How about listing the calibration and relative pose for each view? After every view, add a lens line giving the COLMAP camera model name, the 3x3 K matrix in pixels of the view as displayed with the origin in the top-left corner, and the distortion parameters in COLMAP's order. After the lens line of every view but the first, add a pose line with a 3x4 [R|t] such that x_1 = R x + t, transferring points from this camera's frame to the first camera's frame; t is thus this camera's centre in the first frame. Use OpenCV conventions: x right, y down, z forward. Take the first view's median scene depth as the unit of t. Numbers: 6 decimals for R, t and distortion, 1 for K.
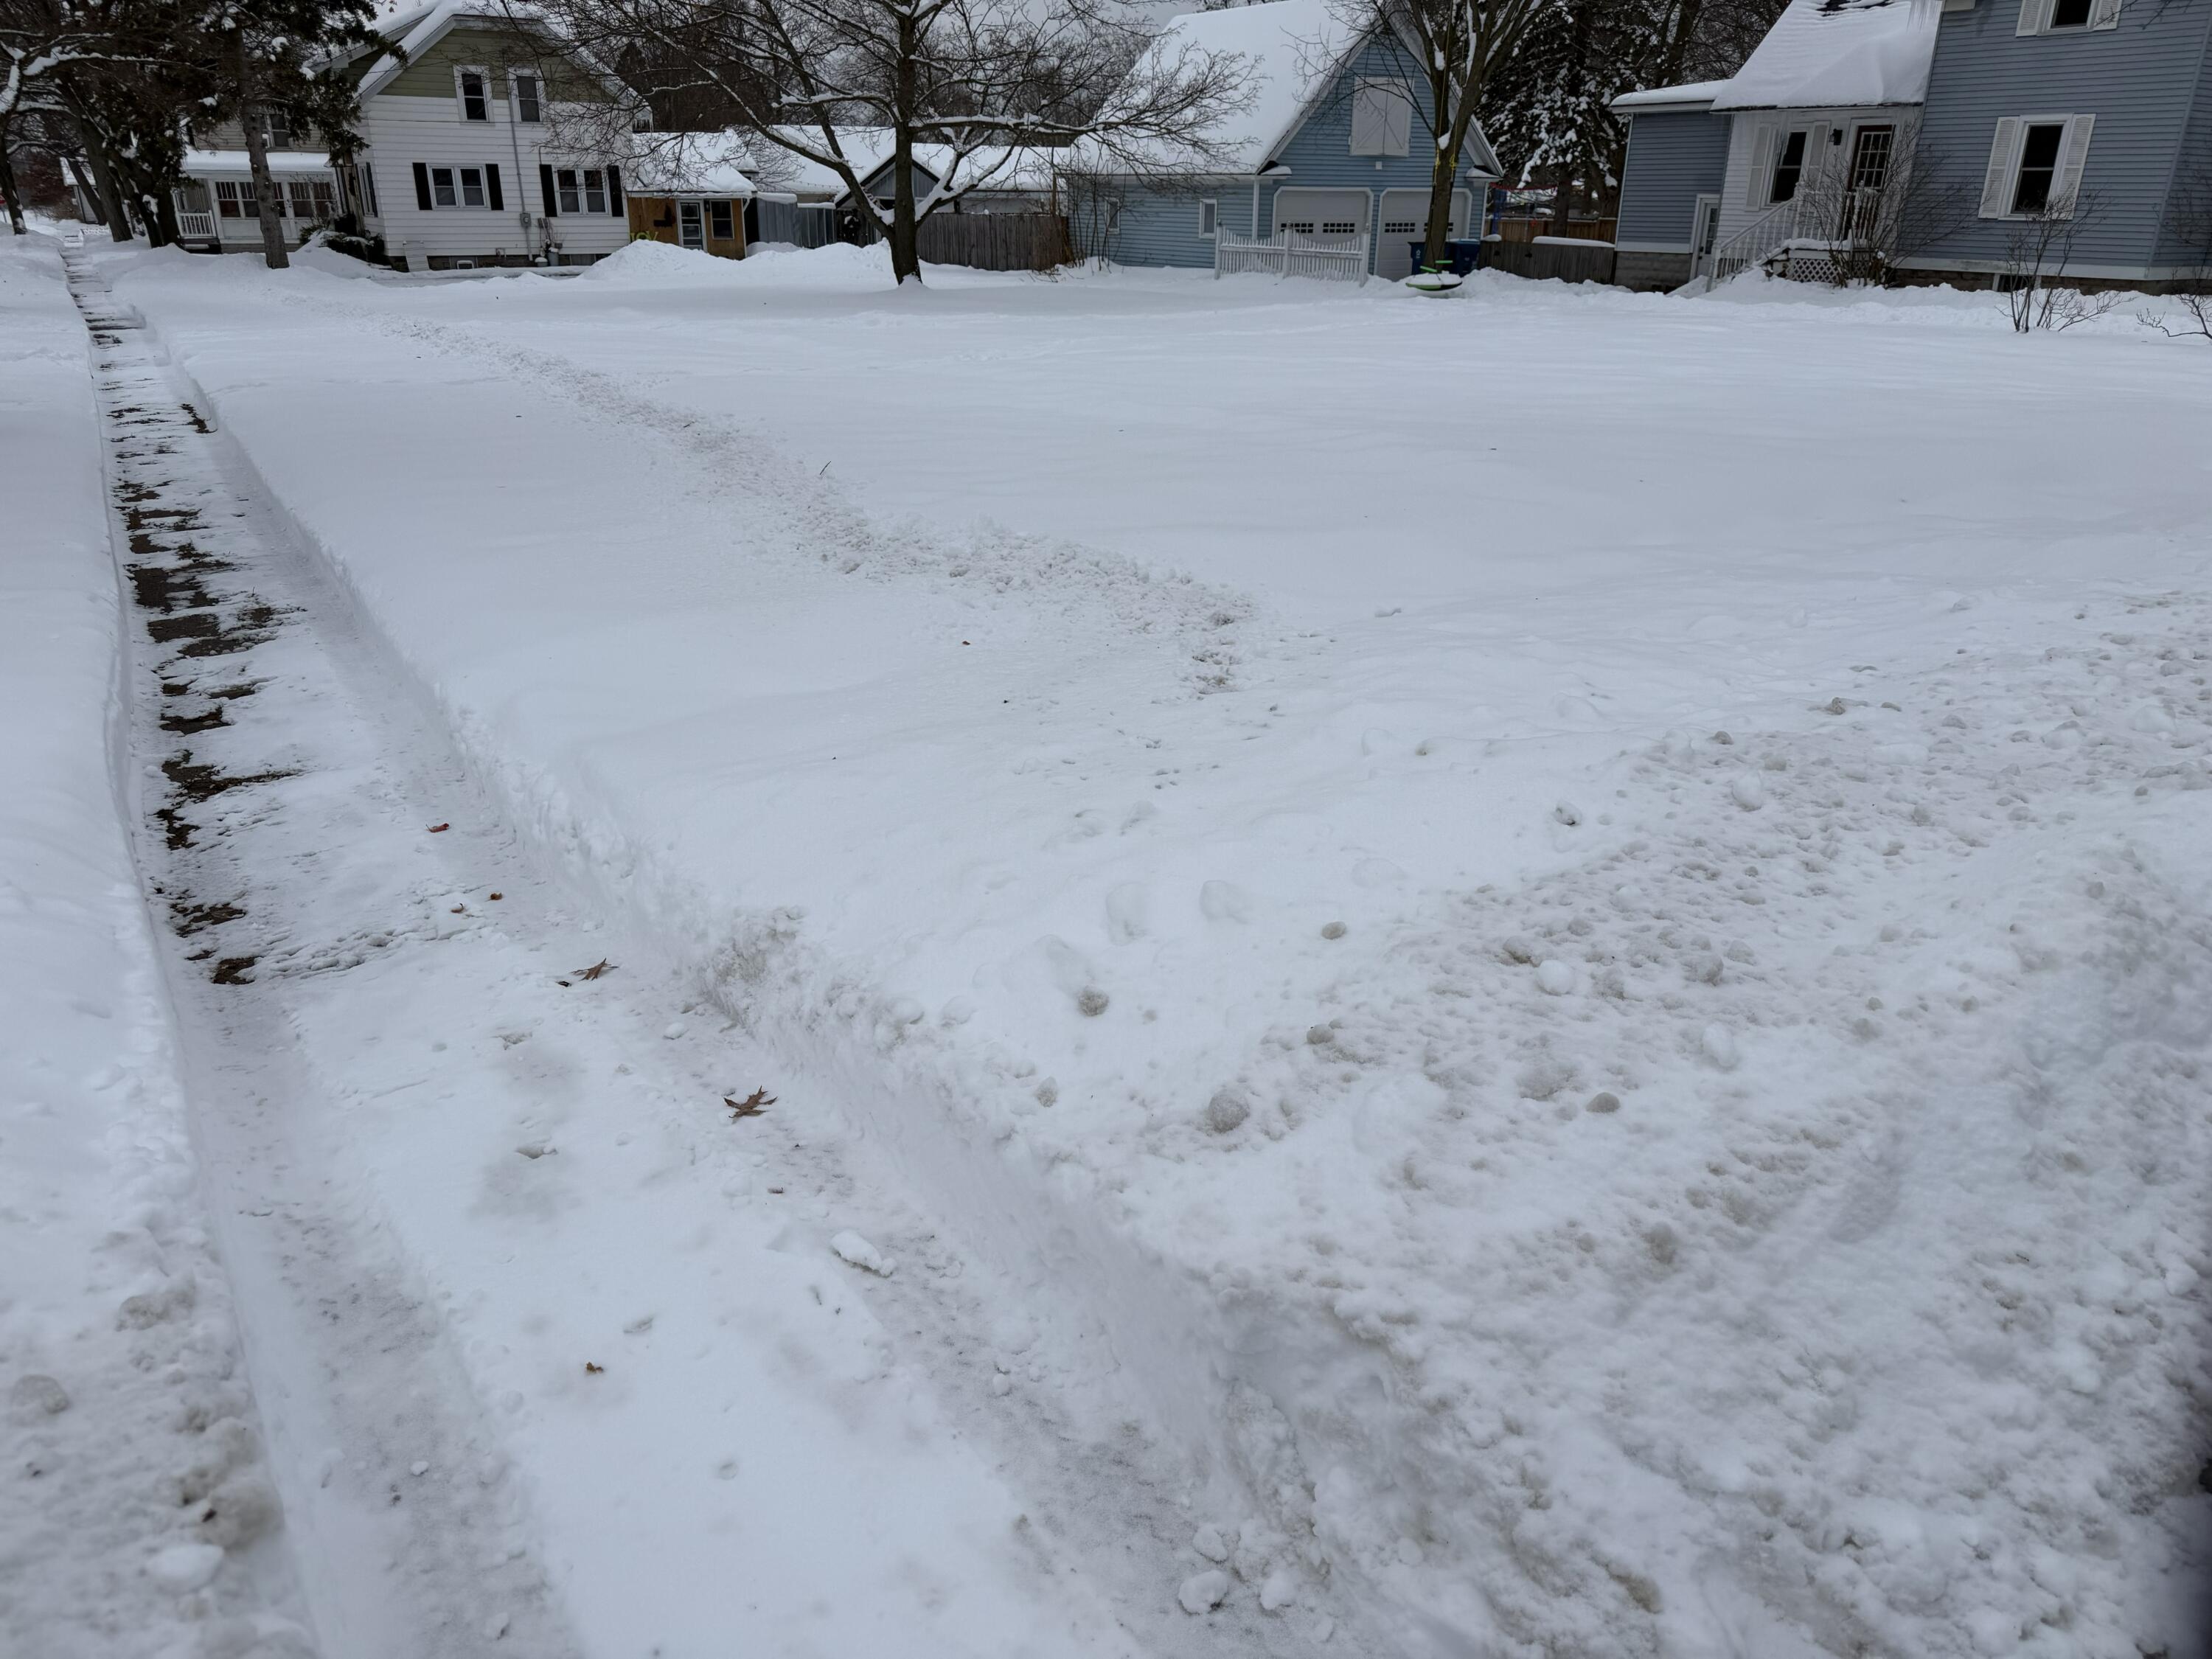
lens RADIAL K [[1550.1, 0, 1115.9], [0, 1550.1, 835.1], [0, 0, 1]] dist [0.033005, -0.037378]
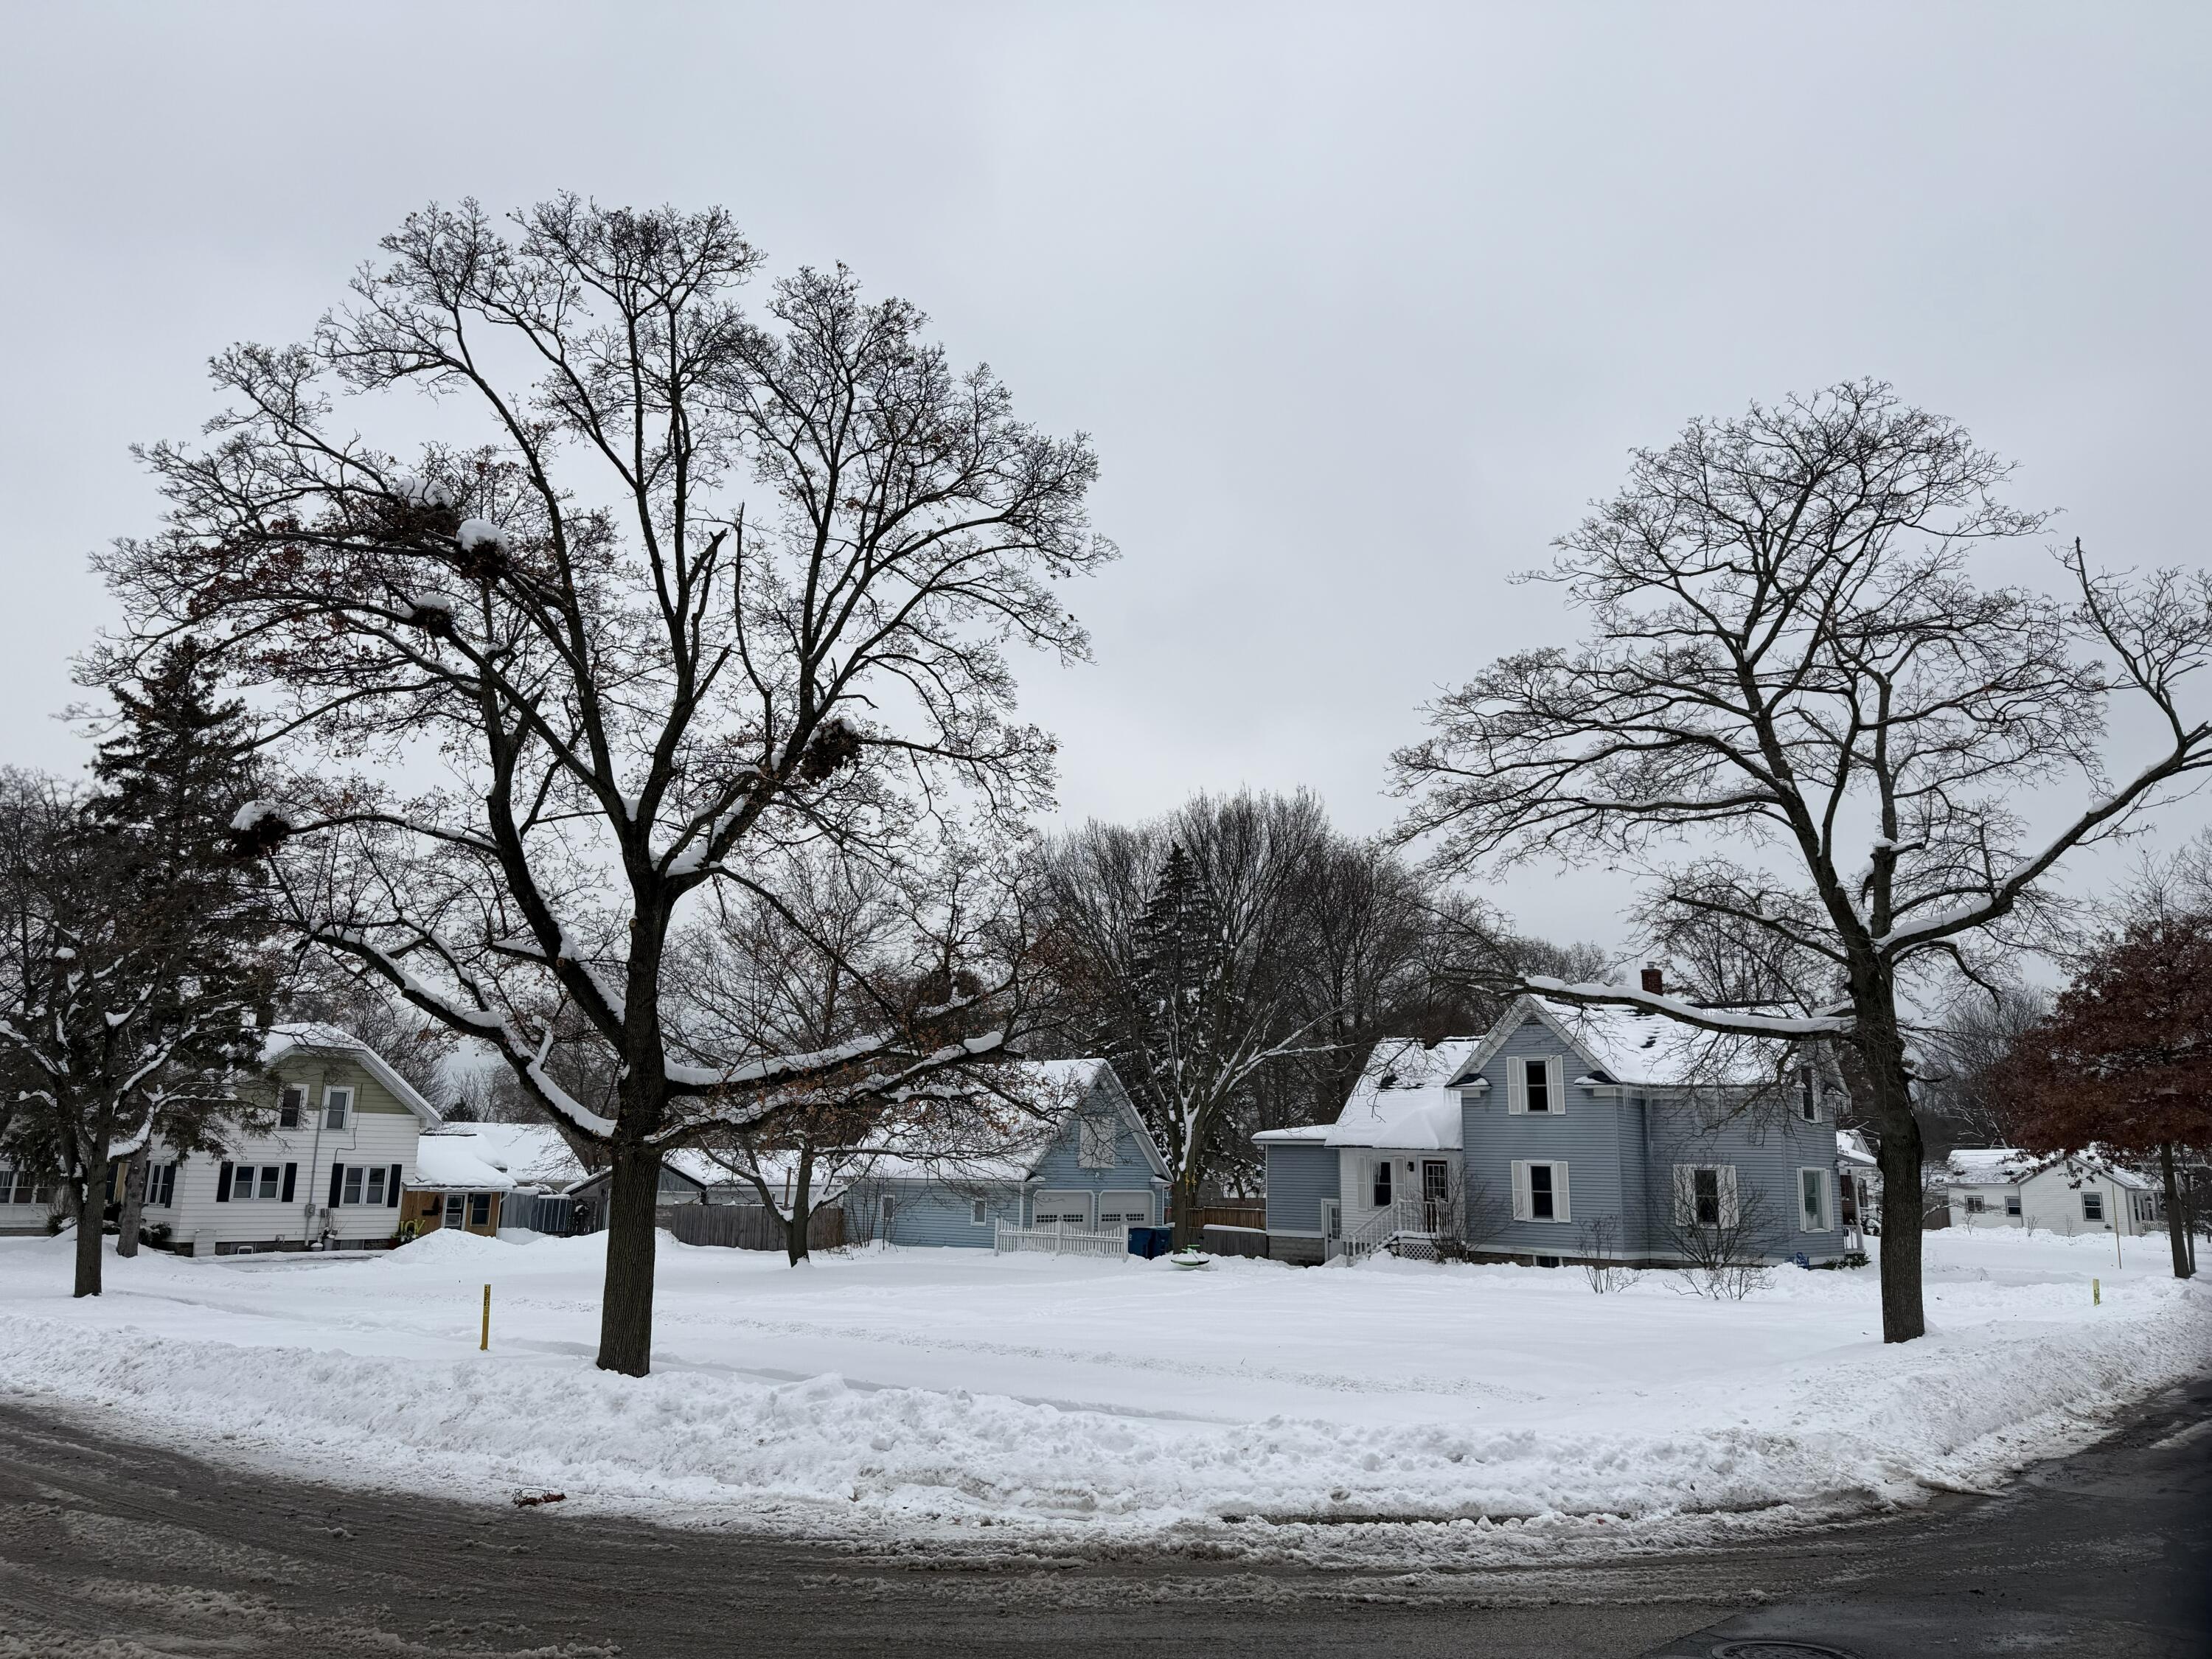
lens RADIAL K [[1550.1, 0, 1104.6], [0, 1550.1, 820.4], [0, 0, 1]] dist [0.033005, -0.037378]
pose [[0.950517, 0.077426, 0.300868, -0.277214], [0.108952, 0.823862, -0.556221, 0.081827], [-0.290940, 0.561478, 0.774659, -0.260506]]
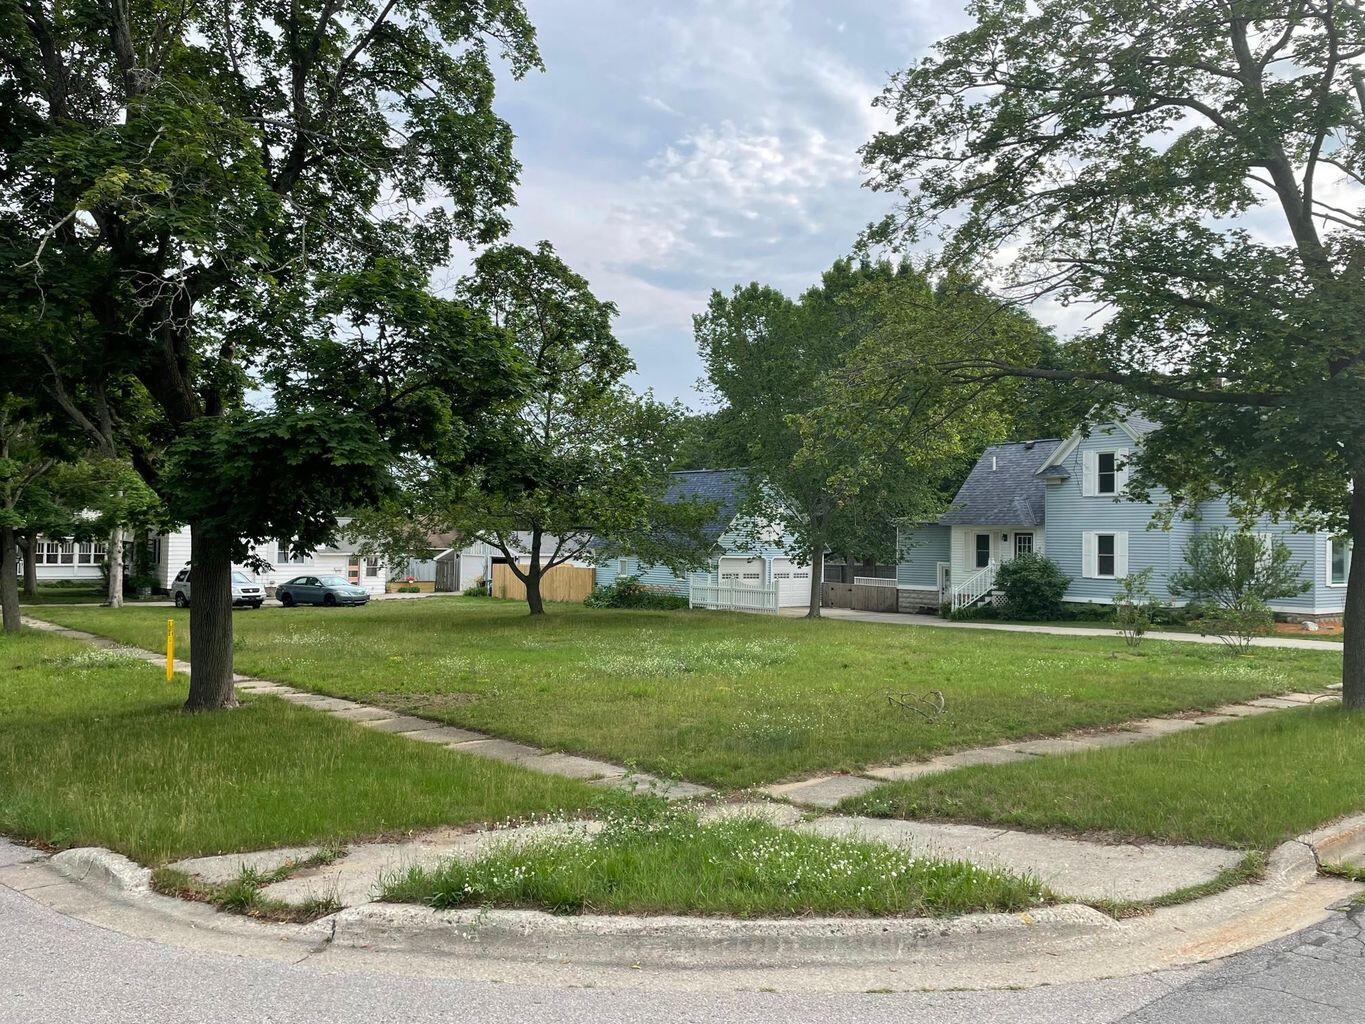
lens RADIAL K [[1047.4, 0, 684.4], [0, 1047.4, 515.8], [0, 0, 1]] dist [0.061725, -0.002696]
pose [[0.989442, 0.007117, 0.144758, -0.123517], [0.051938, 0.915045, -0.399994, 0.041601], [-0.135307, 0.403289, 0.905014, -0.157489]]
